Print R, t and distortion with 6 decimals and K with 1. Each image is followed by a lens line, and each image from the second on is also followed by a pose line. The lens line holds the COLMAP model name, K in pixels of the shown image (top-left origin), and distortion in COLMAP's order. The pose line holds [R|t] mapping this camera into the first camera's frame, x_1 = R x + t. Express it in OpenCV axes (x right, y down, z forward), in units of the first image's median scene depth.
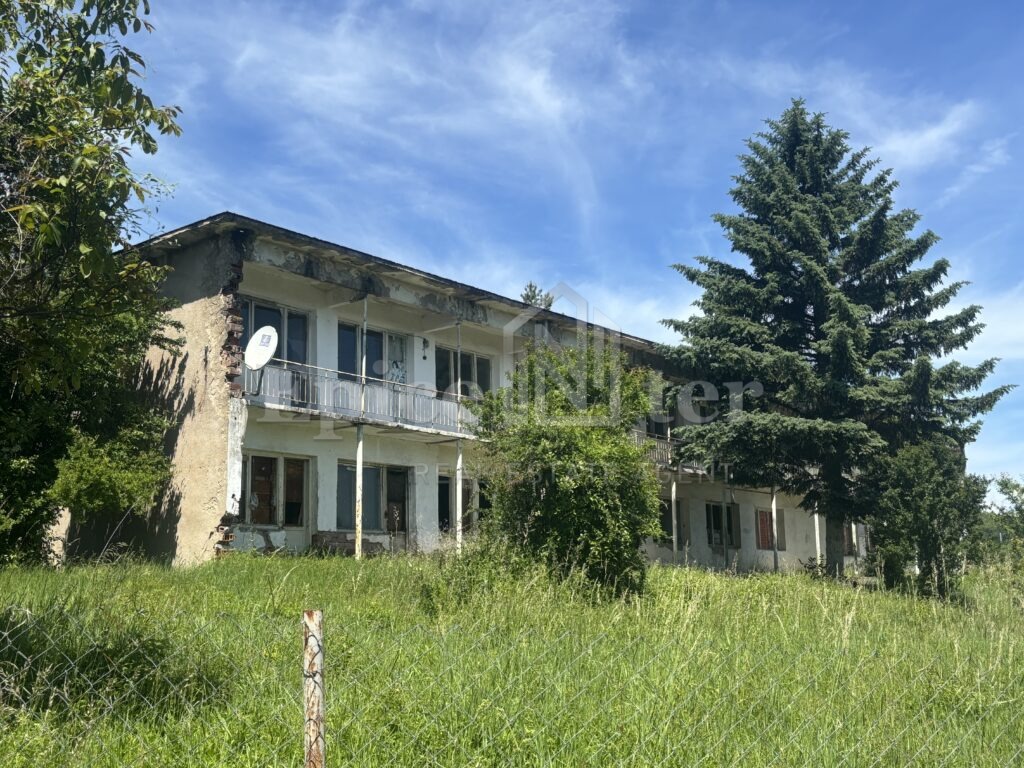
lens RADIAL K [[1158.8, 0, 512.0], [0, 1158.8, 381.8], [0, 0, 1]] dist [0.105355, 0.000000]
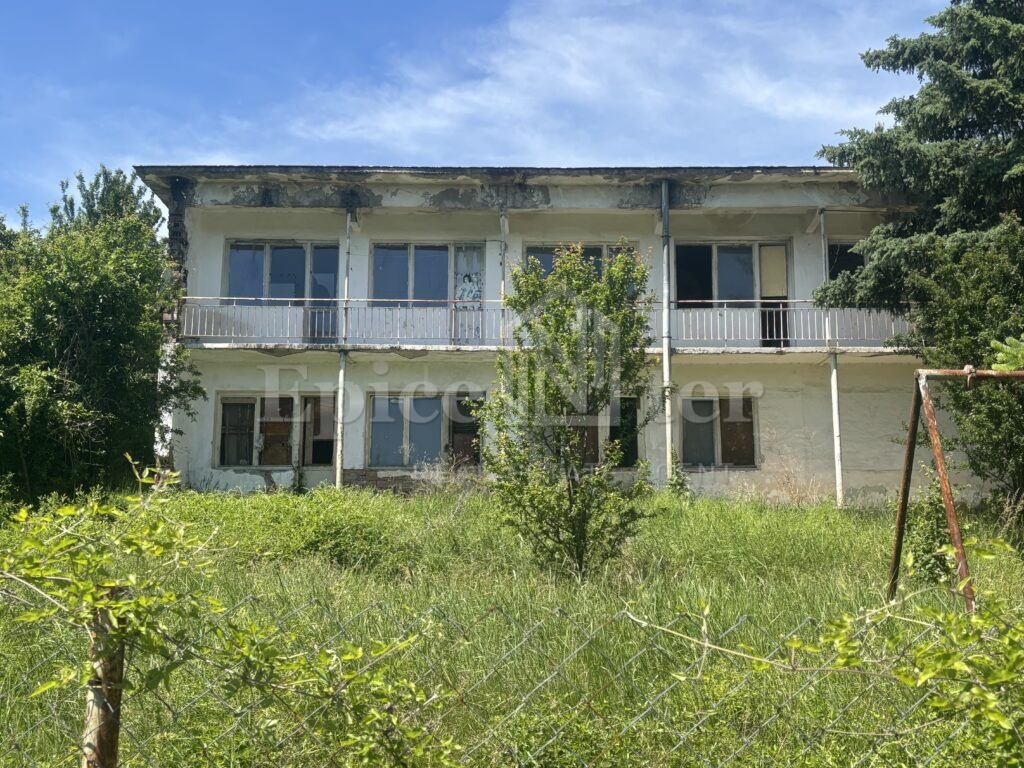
lens RADIAL K [[1158.8, 0, 512.2], [0, 1158.8, 387.2], [0, 0, 1]] dist [0.105355, 0.000000]
pose [[0.603584, -0.121672, -0.787961, 0.641808], [0.128488, 0.990214, -0.054480, 0.126625], [0.786878, -0.068360, 0.613310, 0.520829]]
